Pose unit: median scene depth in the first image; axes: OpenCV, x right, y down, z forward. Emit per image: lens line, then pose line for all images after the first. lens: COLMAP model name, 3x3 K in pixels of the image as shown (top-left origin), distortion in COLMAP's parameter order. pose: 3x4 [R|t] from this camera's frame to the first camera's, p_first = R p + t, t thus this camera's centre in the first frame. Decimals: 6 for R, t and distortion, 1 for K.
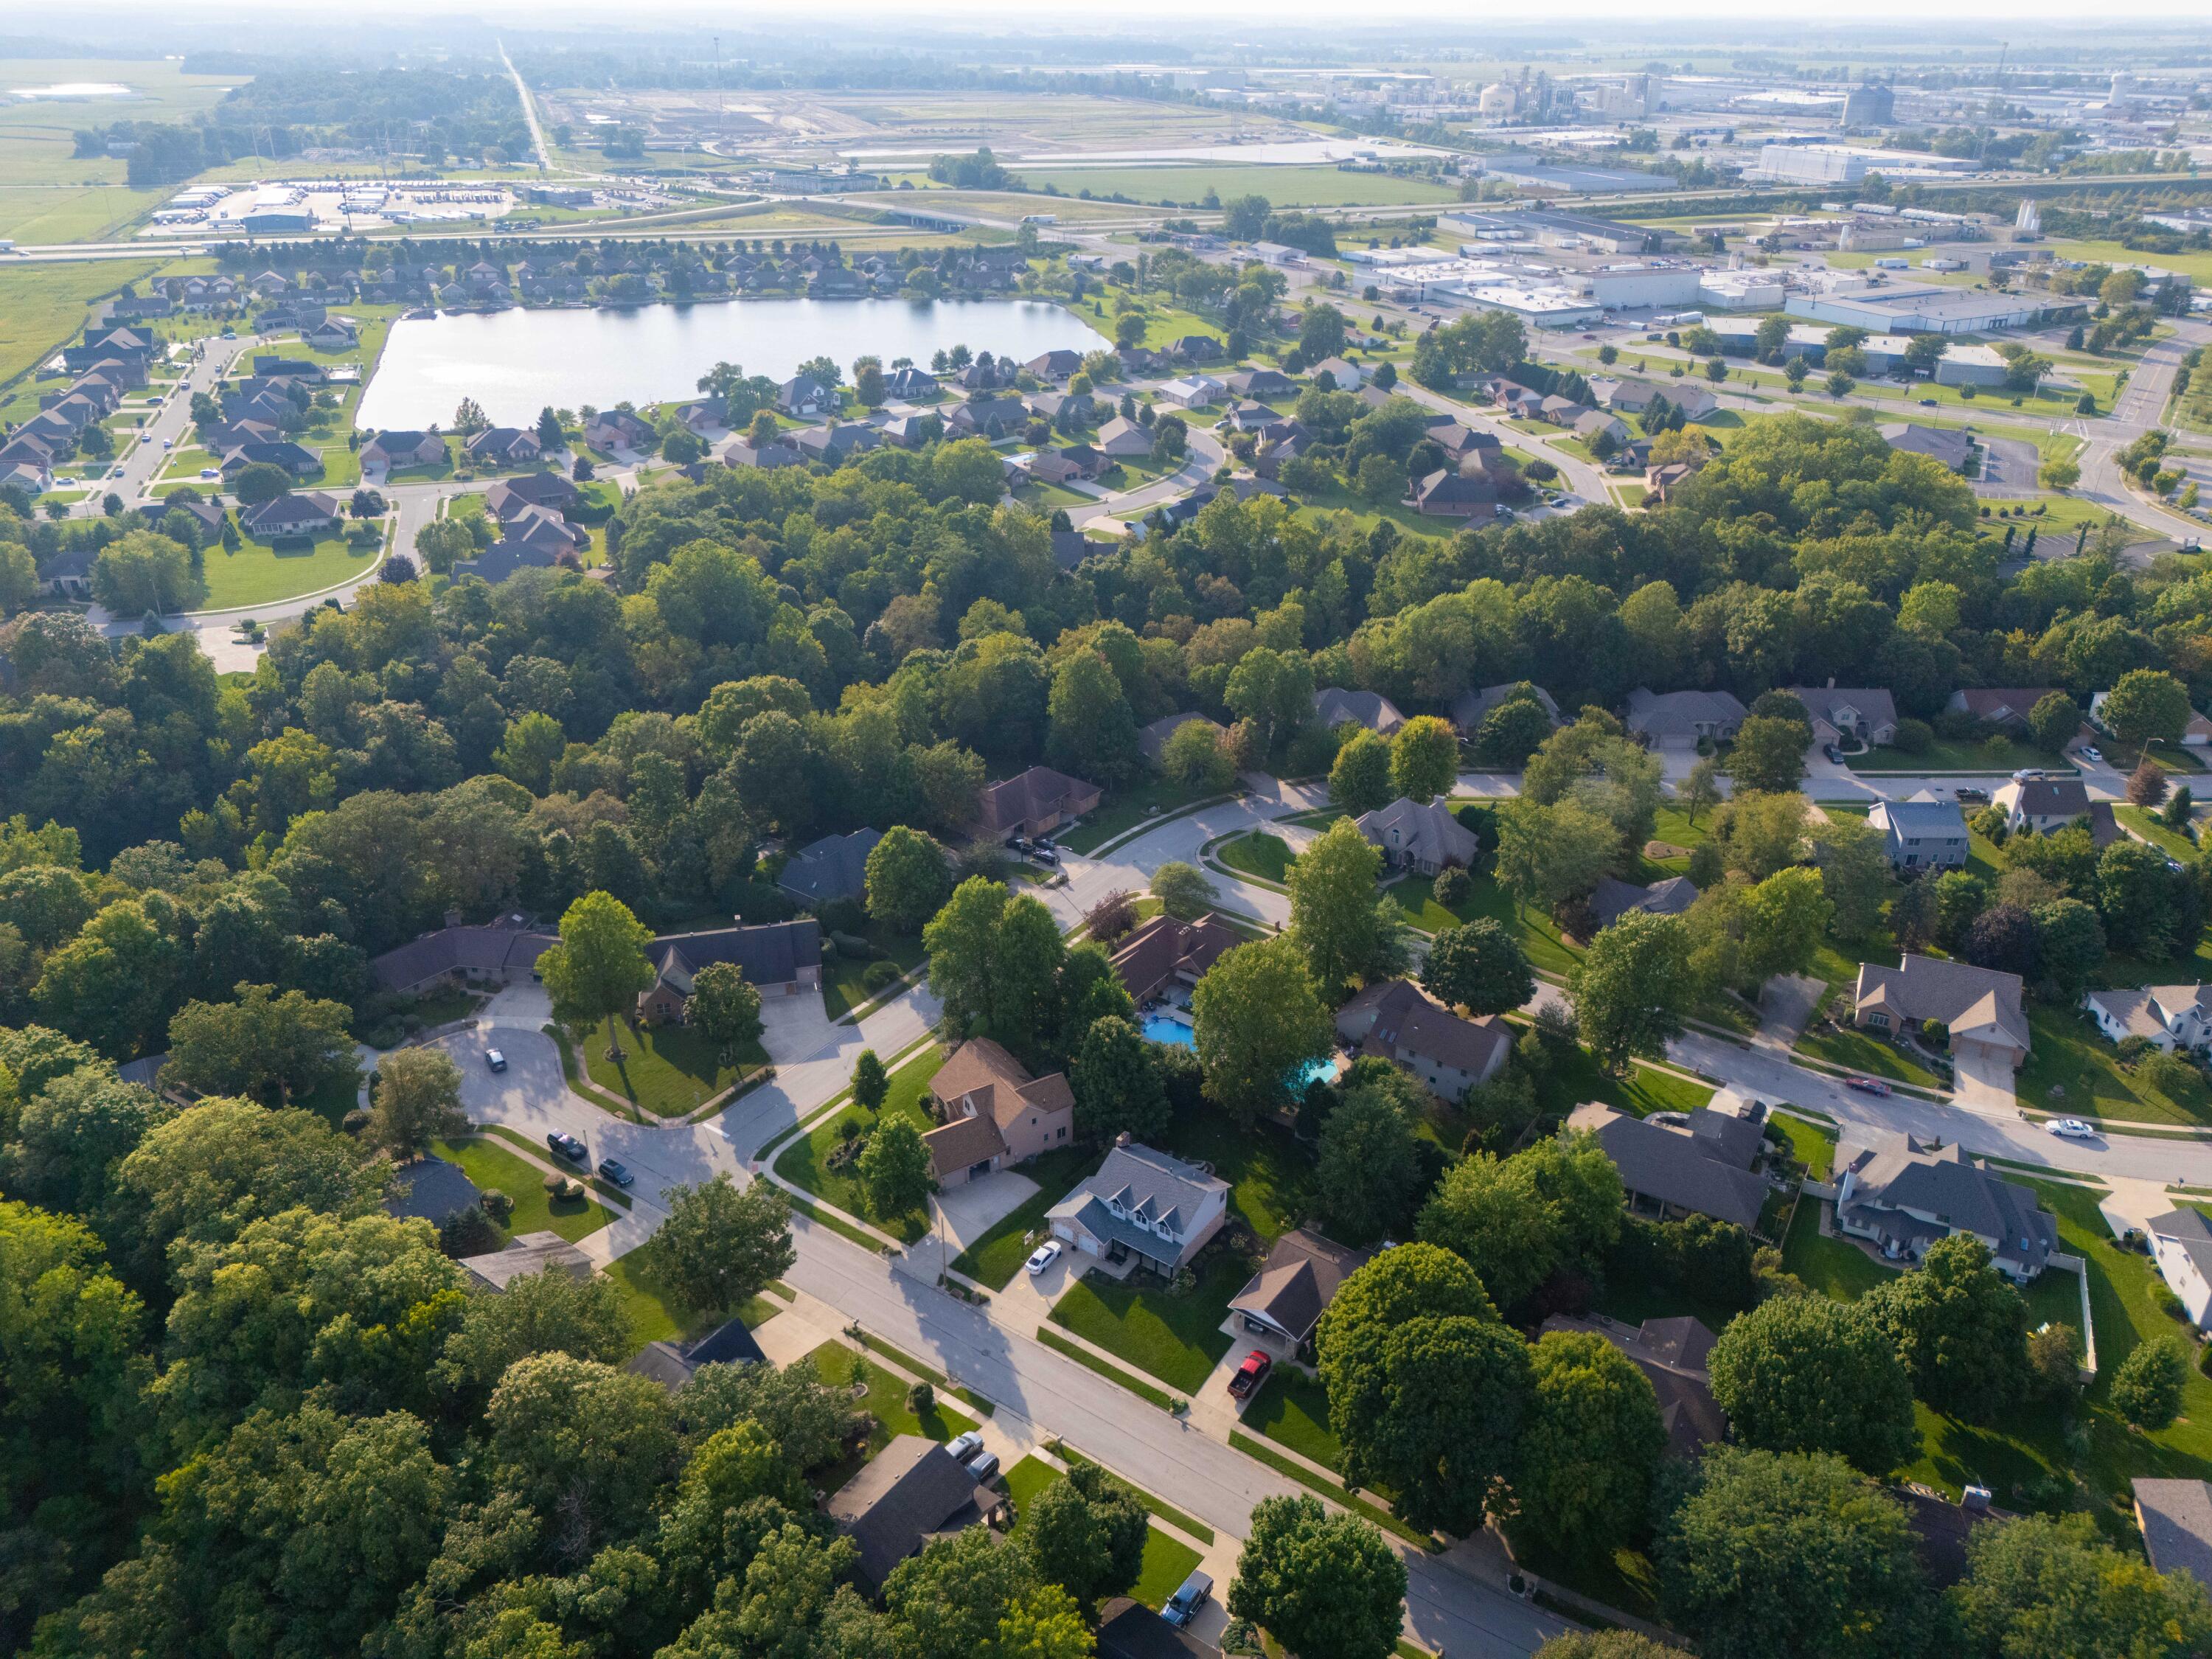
lens RADIAL K [[1637.5, 0, 1106.0], [0, 1637.5, 829.5], [0, 0, 1]] dist [0.084940, -0.092800]
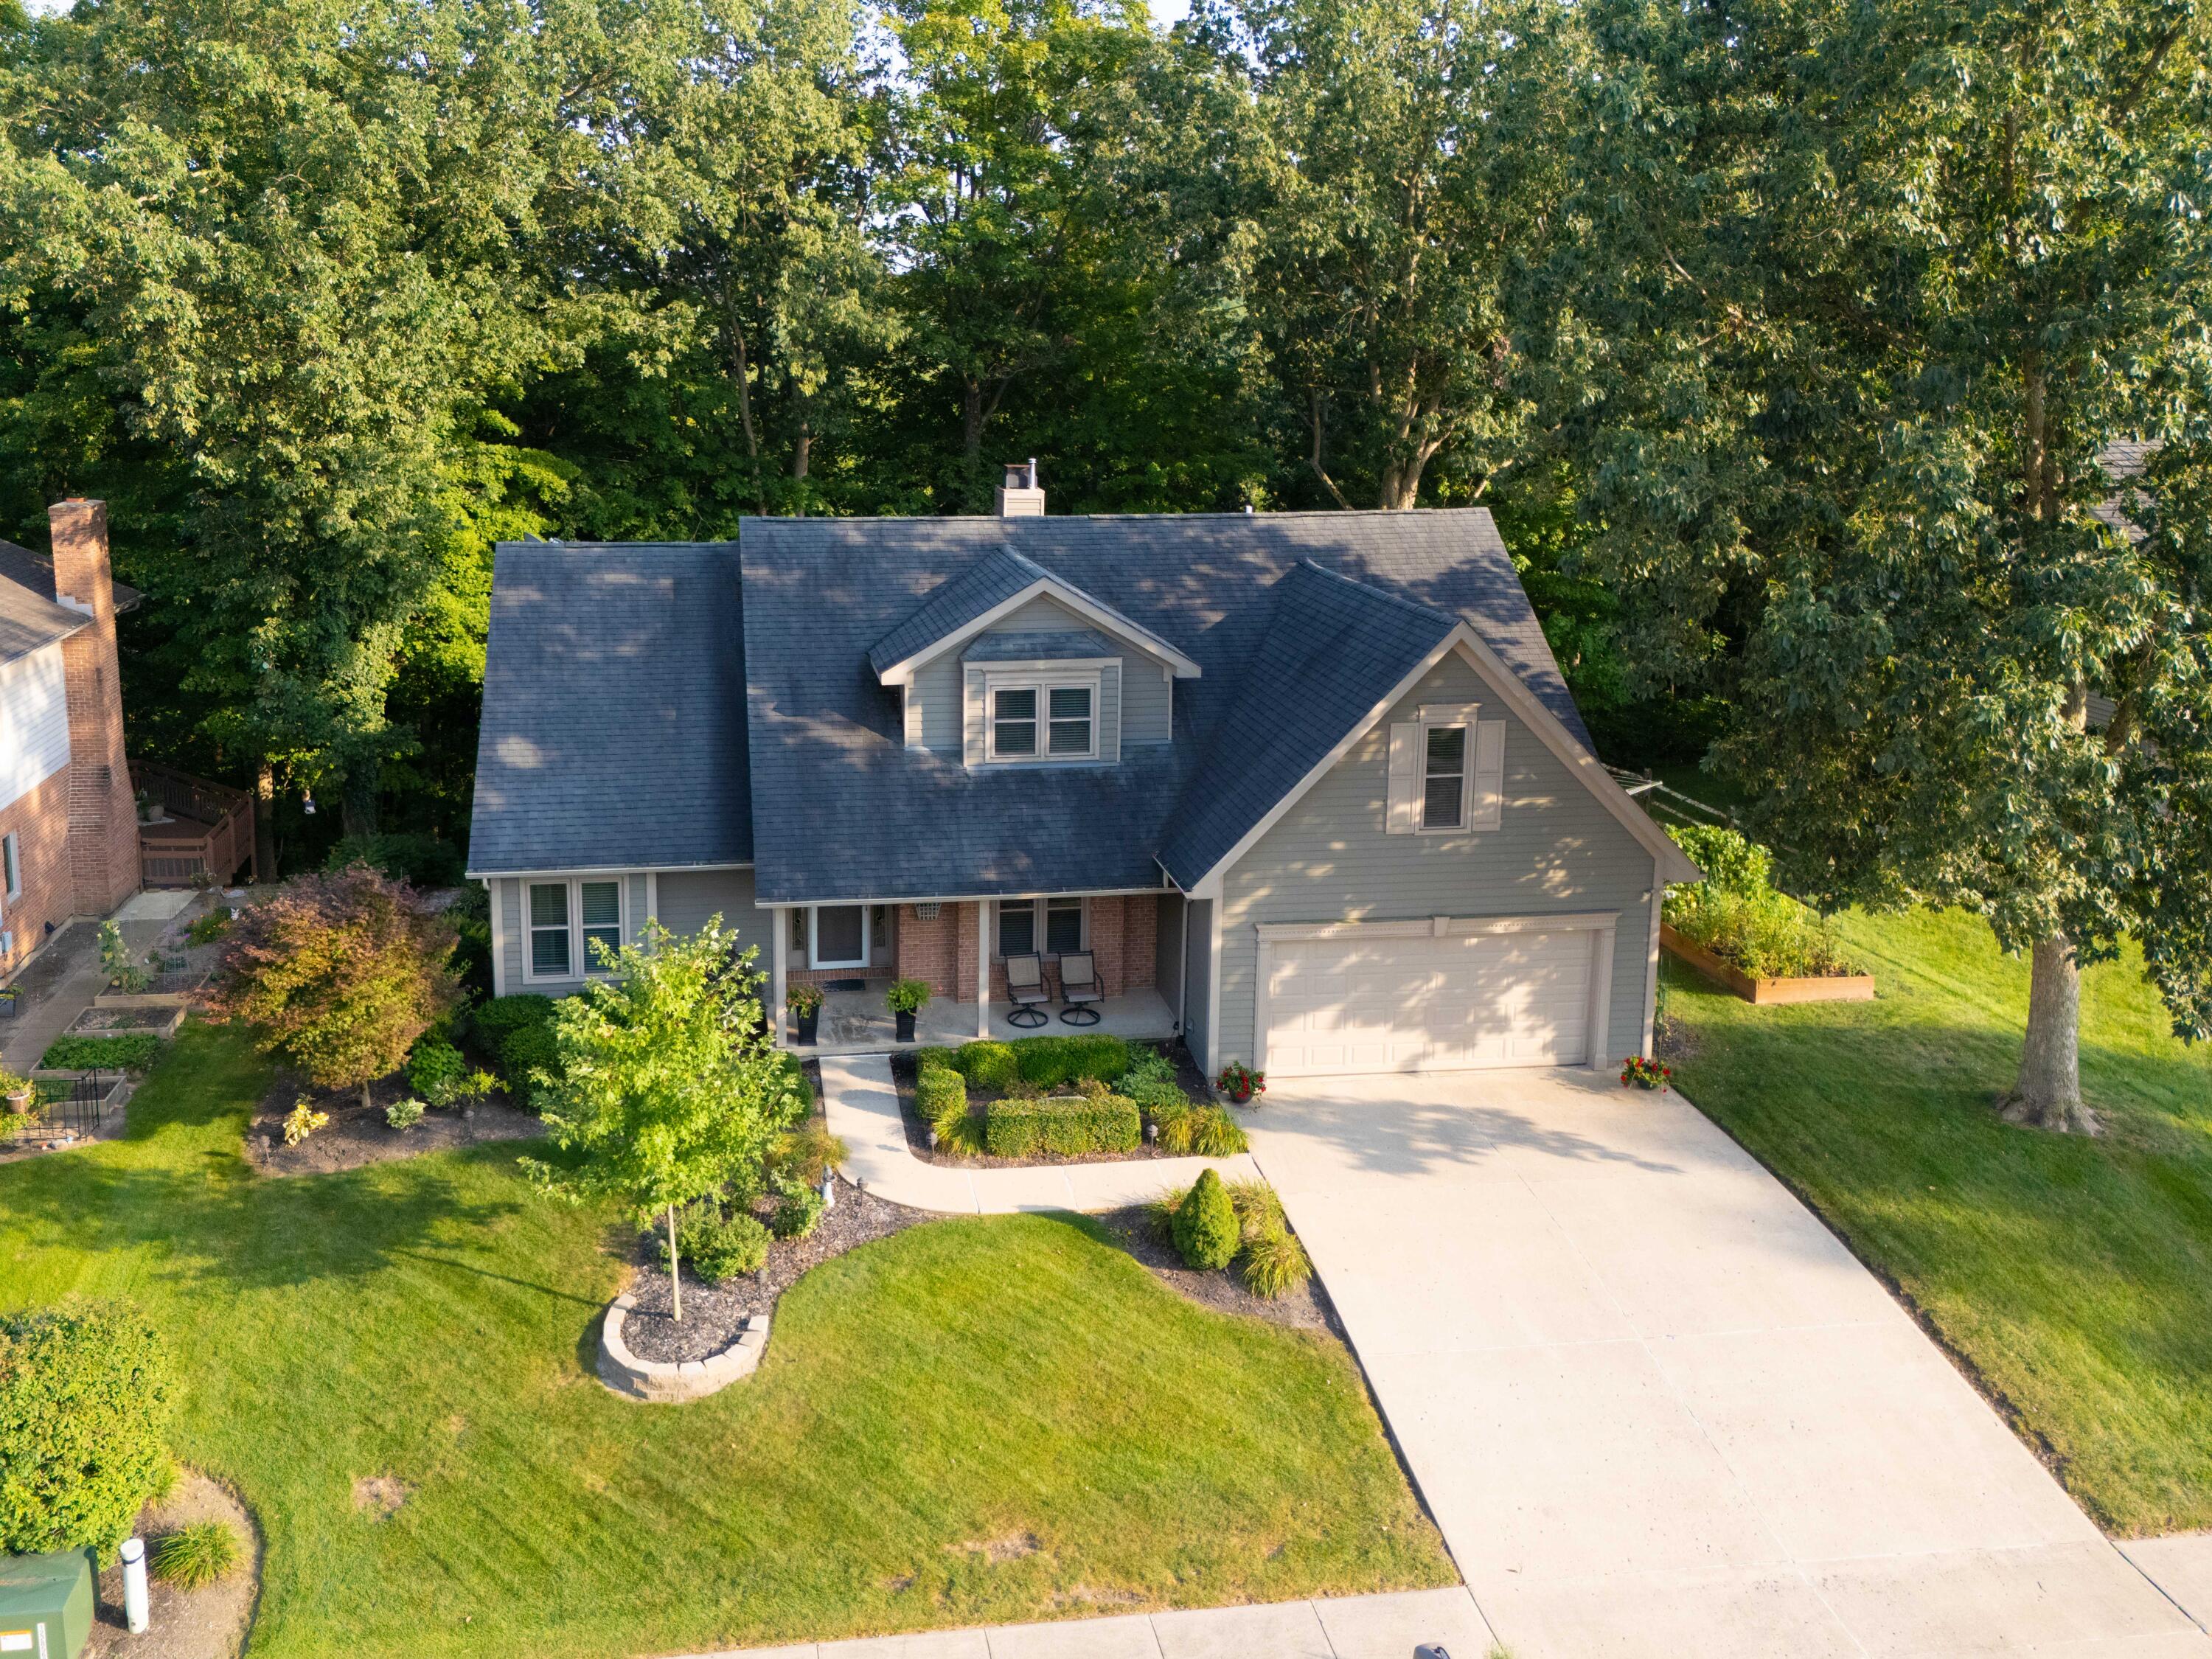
lens RADIAL K [[1817.8, 0, 912.8], [0, 1817.8, 643.1], [0, 0, 1]] dist [0.030433, -0.007609]
pose [[-0.750575, 0.125417, -0.648774, -0.077875], [-0.297520, 0.812528, 0.501278, 0.212532], [0.590016, 0.569270, -0.572549, 0.973717]]
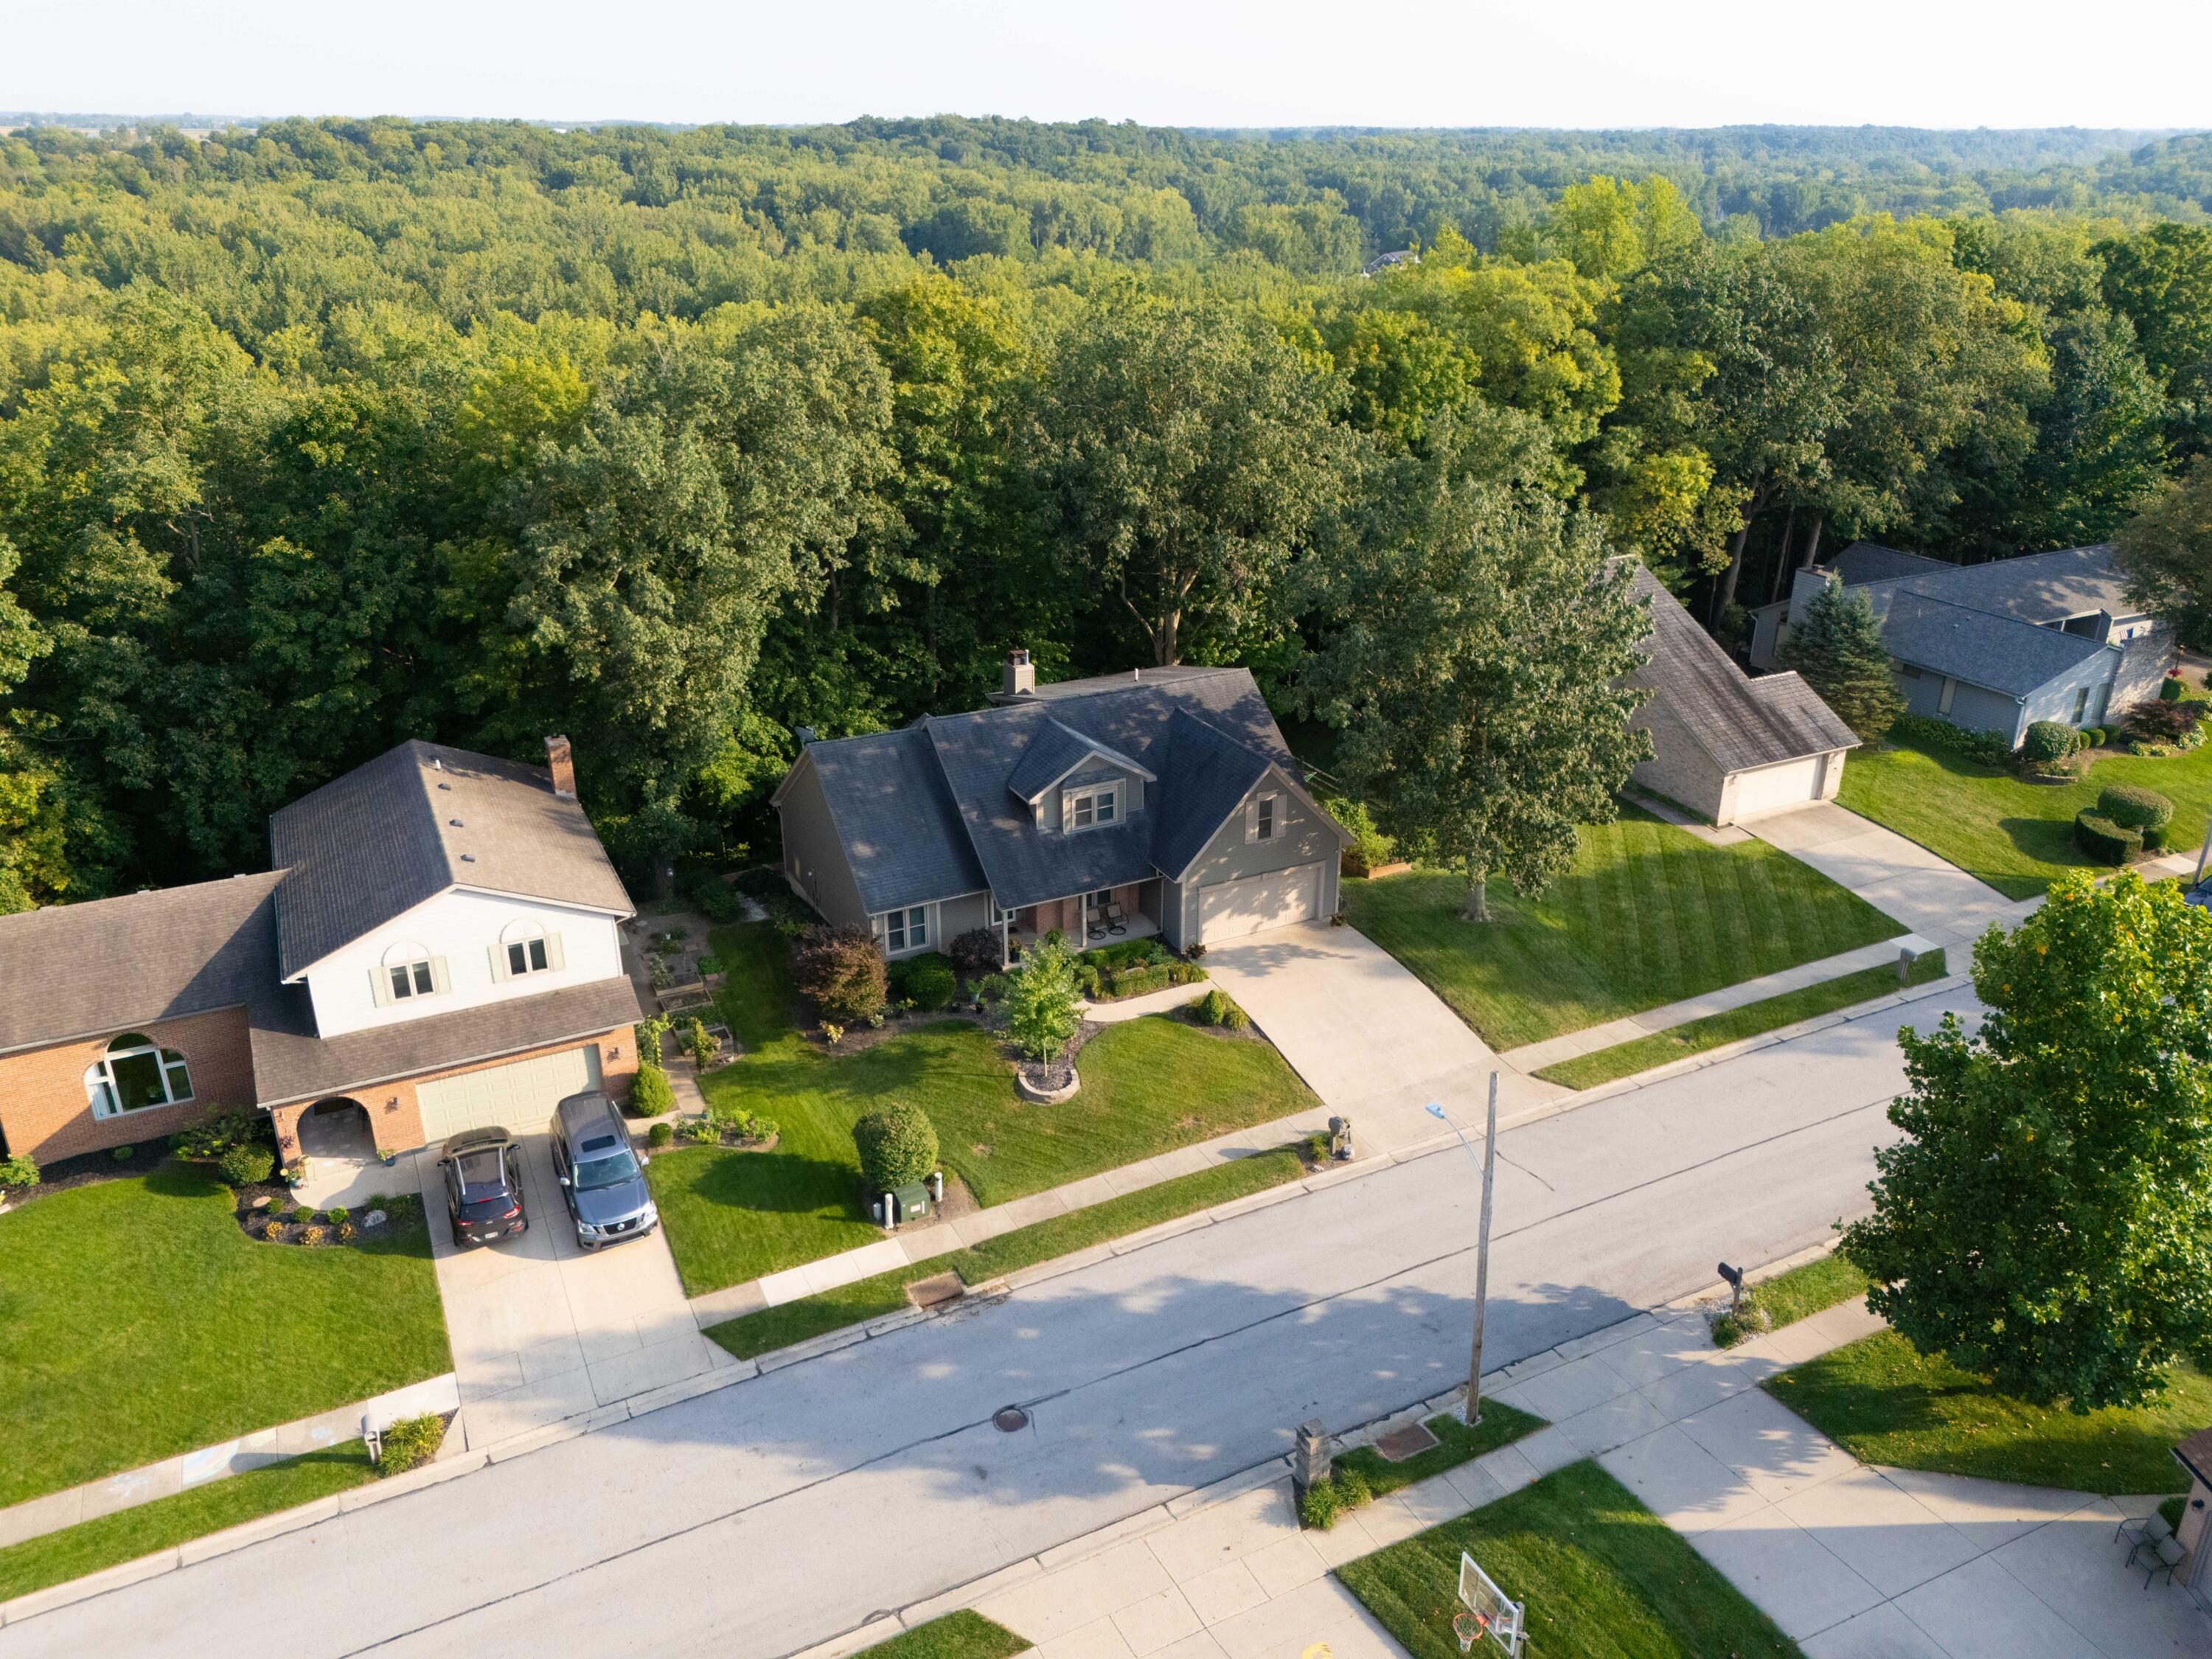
lens RADIAL K [[1637.5, 0, 1106.0], [0, 1637.5, 829.5], [0, 0, 1]] dist [0.084940, -0.092800]
pose [[-0.466736, 0.350055, -0.812170, 0.077711], [-0.404181, 0.732390, 0.547943, 0.117048], [0.786635, 0.584009, -0.200347, 0.962561]]
